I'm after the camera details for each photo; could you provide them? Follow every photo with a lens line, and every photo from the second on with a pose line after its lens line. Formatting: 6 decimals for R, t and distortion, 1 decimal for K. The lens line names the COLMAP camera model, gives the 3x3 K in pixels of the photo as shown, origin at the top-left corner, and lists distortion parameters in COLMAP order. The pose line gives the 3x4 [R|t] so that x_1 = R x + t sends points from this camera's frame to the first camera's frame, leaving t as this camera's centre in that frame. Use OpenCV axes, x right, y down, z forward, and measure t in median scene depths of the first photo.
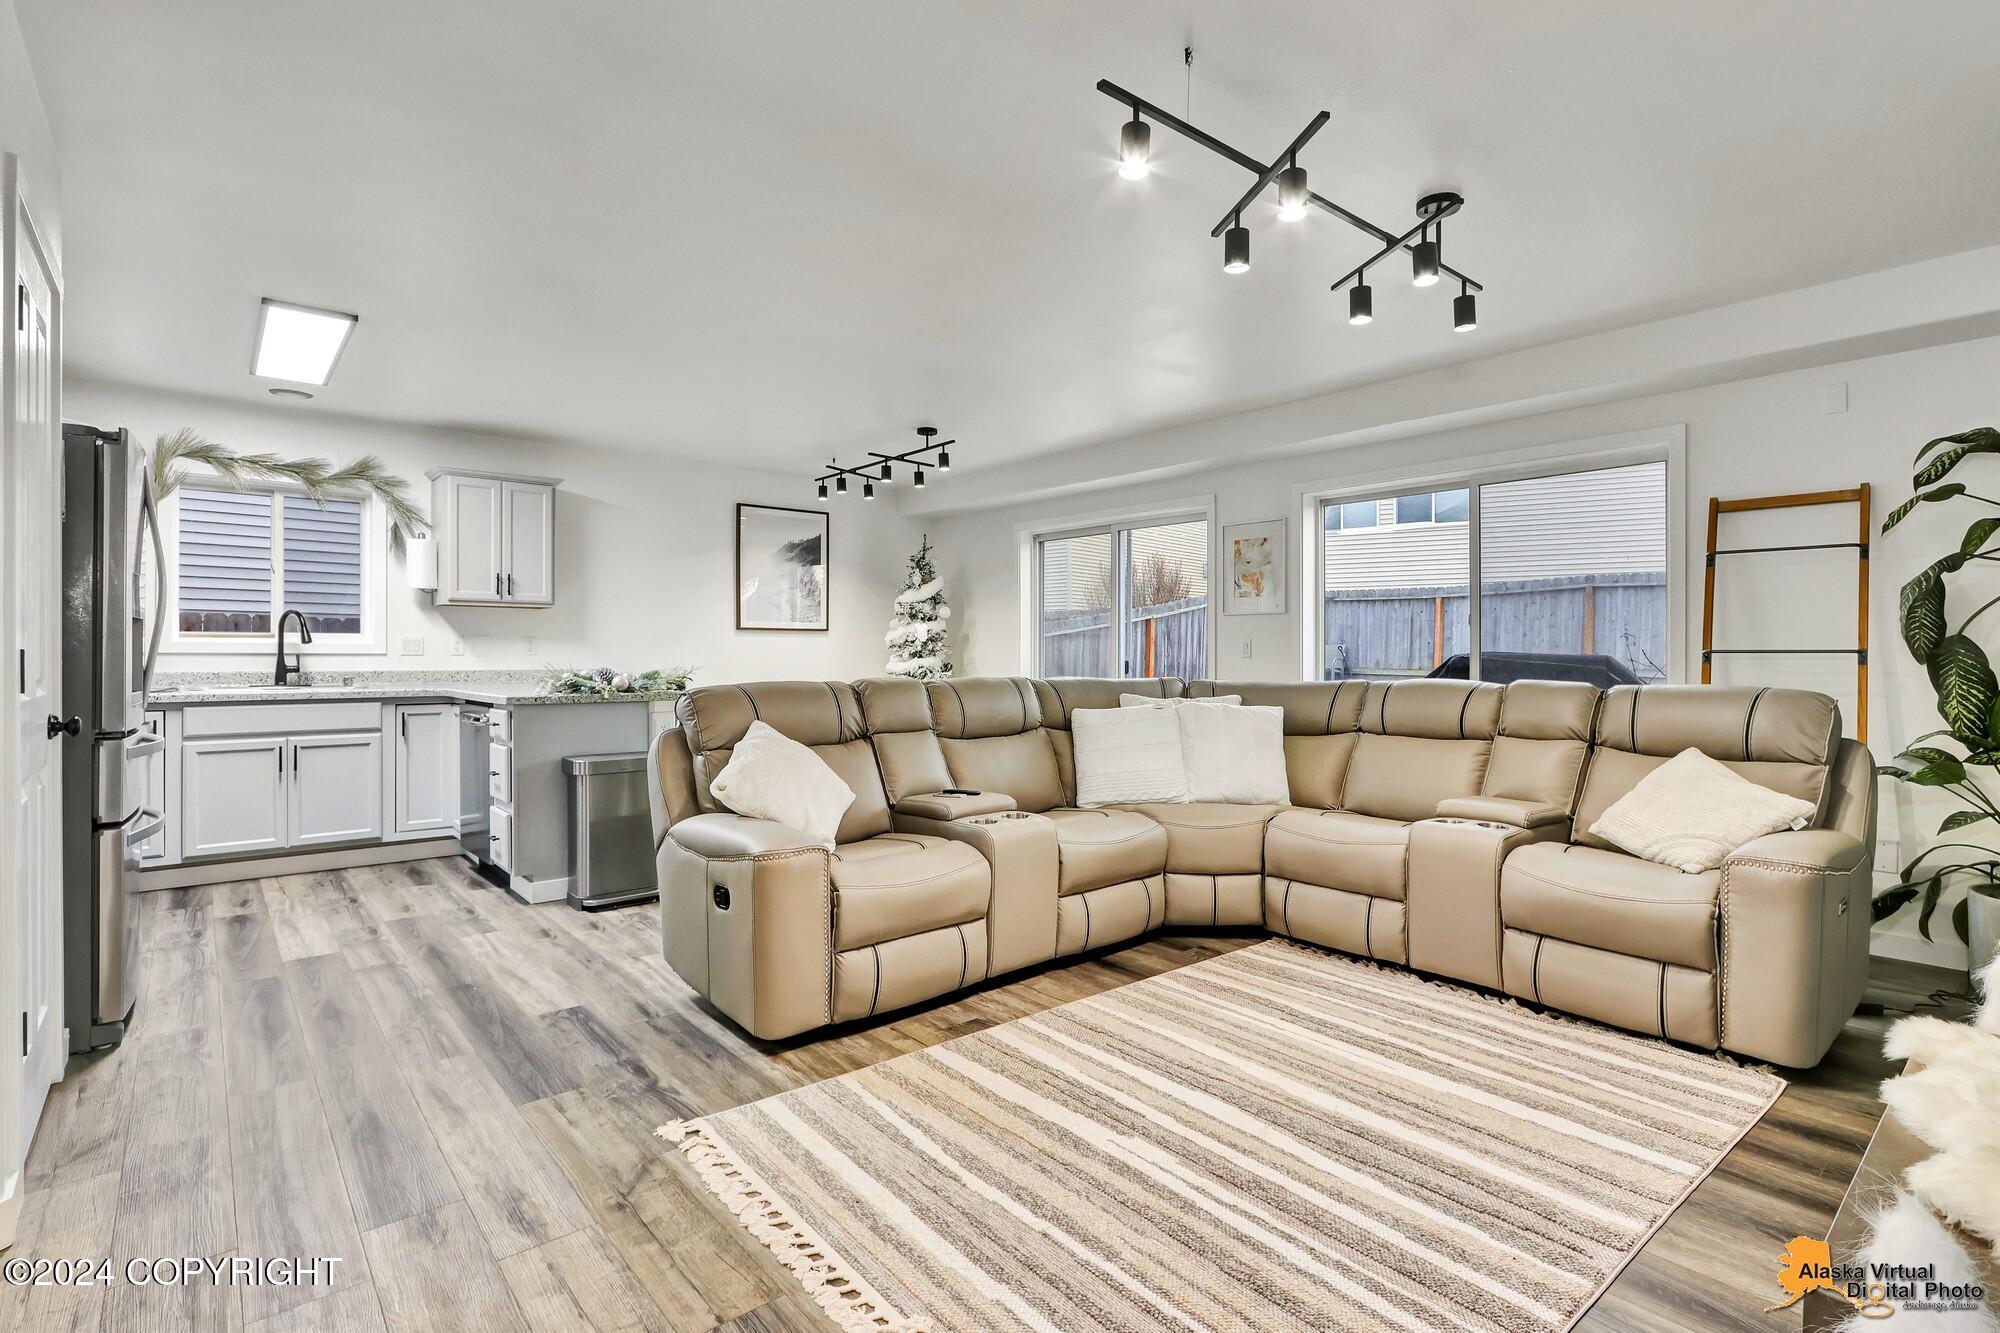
lens RADIAL K [[939.3, 0, 1000.0], [0, 939.3, 666.5], [0, 0, 1]] dist [-0.021694, -0.000312]
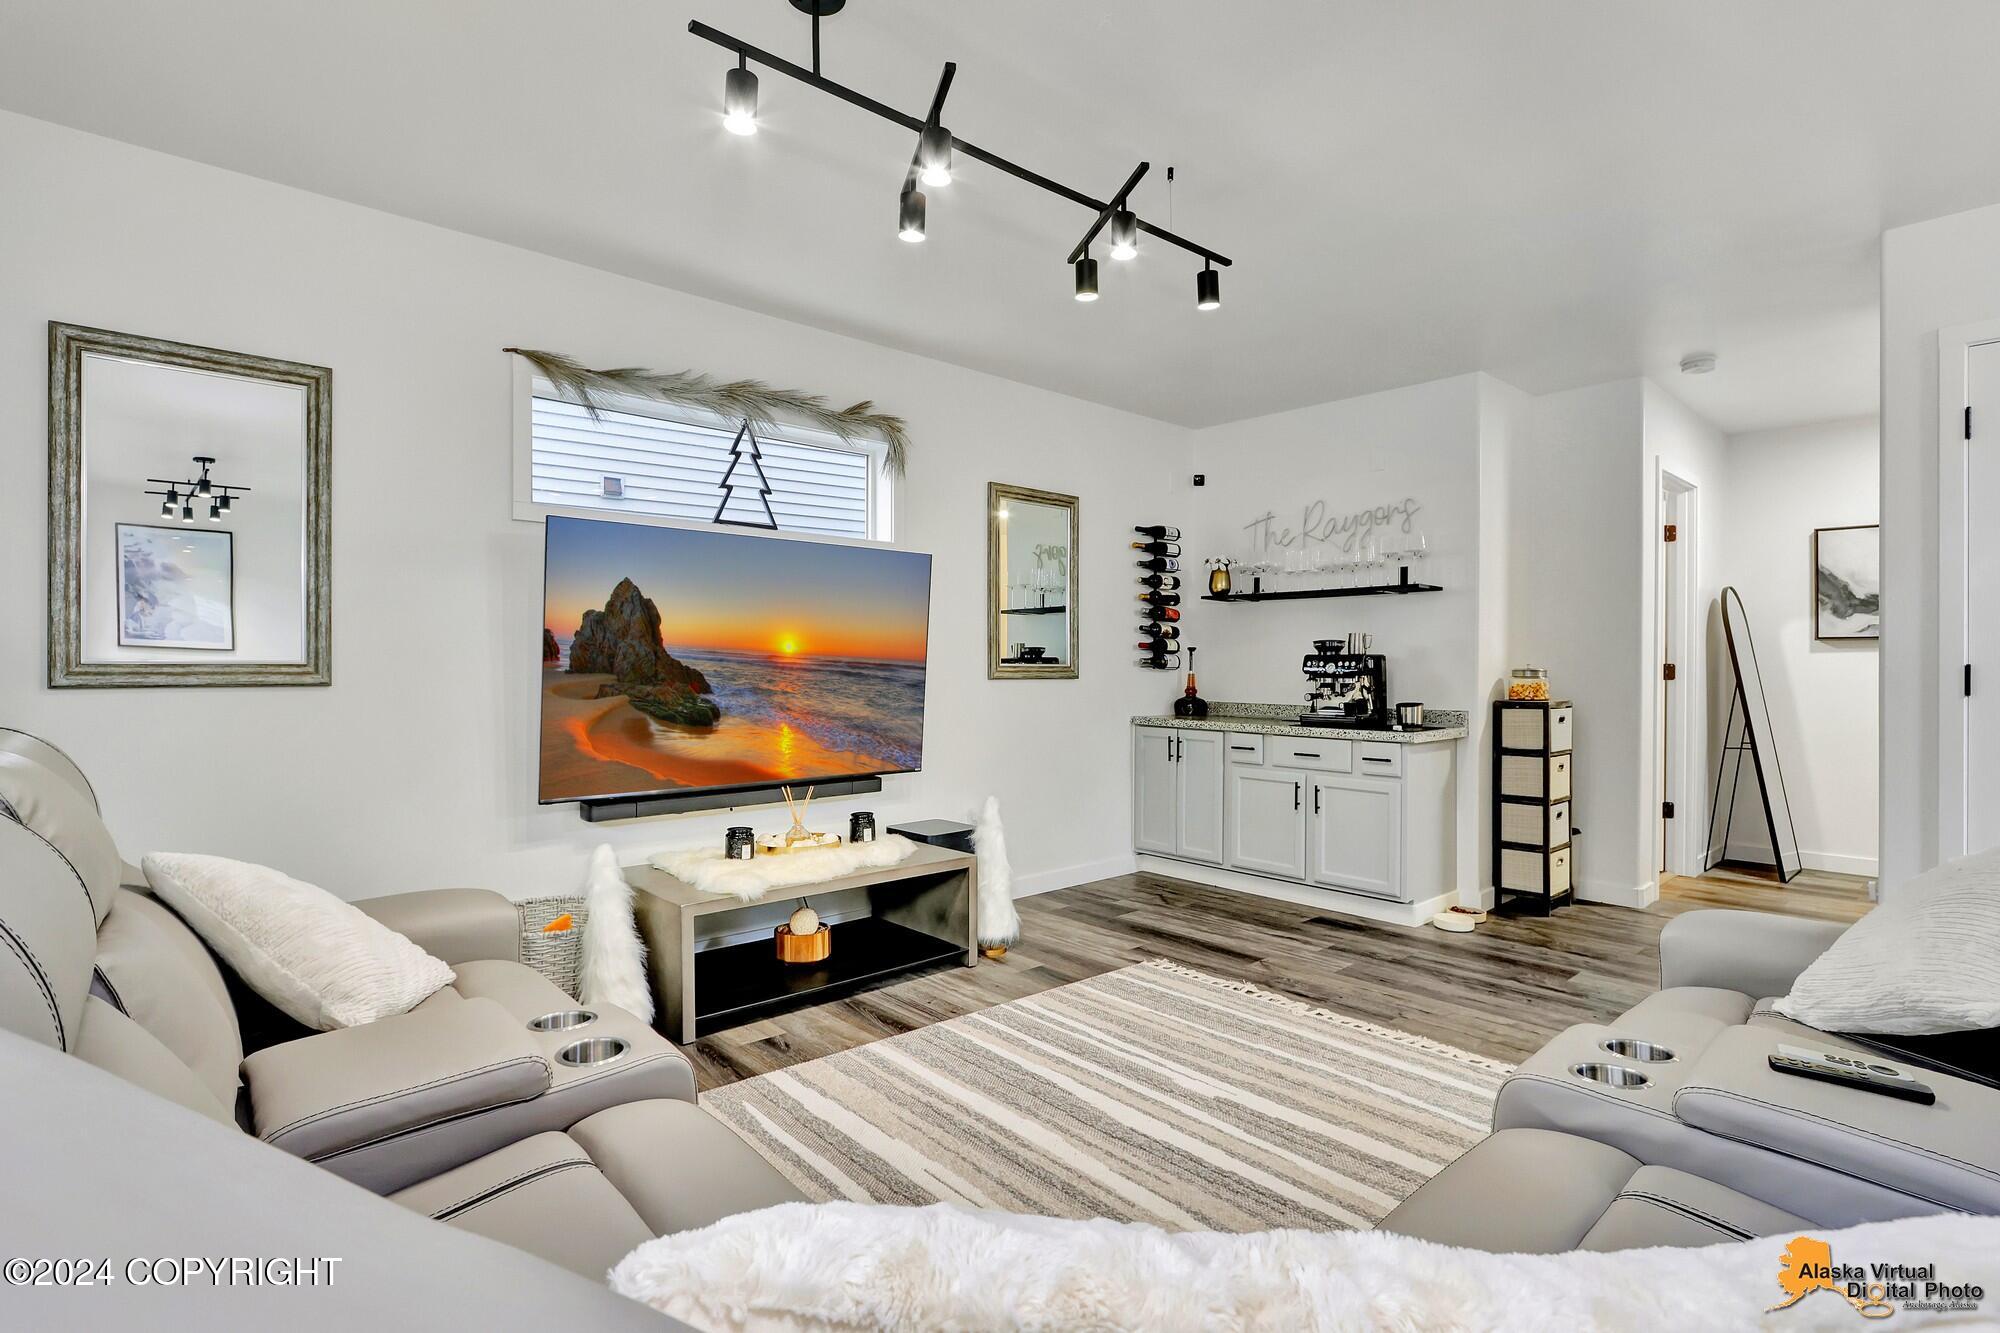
lens RADIAL K [[1008.5, 0, 1000.0], [0, 1008.5, 666.5], [0, 0, 1]] dist [0.003523, 0.000156]
pose [[-0.998364, -0.003062, -0.057103, 0.362389], [-0.003956, 0.999871, 0.015561, -0.028013], [0.057048, 0.015761, -0.998247, 1.674462]]
